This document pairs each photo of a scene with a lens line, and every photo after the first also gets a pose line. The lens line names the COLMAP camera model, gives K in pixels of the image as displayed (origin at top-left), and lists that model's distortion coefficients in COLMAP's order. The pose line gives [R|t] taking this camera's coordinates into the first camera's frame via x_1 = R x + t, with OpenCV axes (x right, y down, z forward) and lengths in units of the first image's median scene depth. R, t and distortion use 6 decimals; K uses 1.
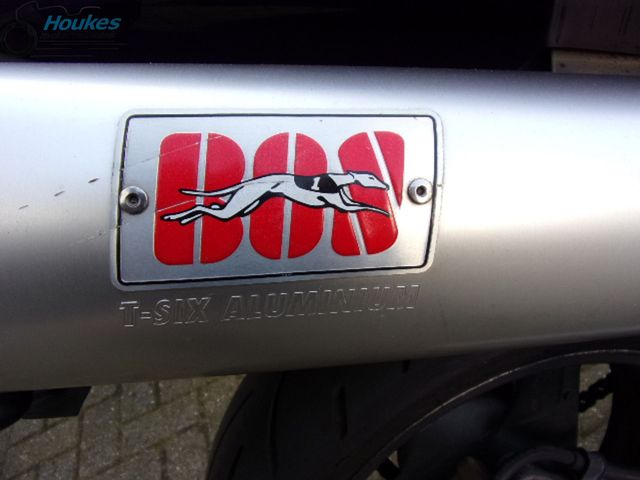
lens RADIAL K [[445.6, 0, 320.6], [0, 445.6, 242.2], [0, 0, 1]] dist [-0.046745, 0.007486]
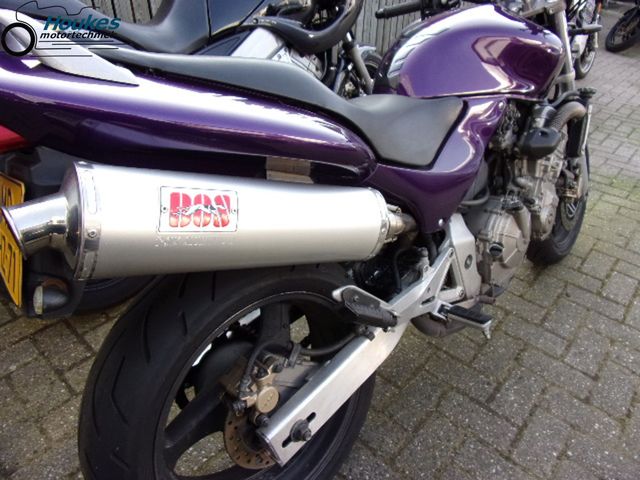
lens RADIAL K [[445.6, 0, 320.9], [0, 445.6, 240.6], [0, 0, 1]] dist [-0.046745, 0.007486]
pose [[0.842576, 0.008233, 0.538514, -1.231276], [0.060524, 0.992102, -0.109865, 0.616908], [-0.535165, 0.125162, 0.835424, -2.610038]]
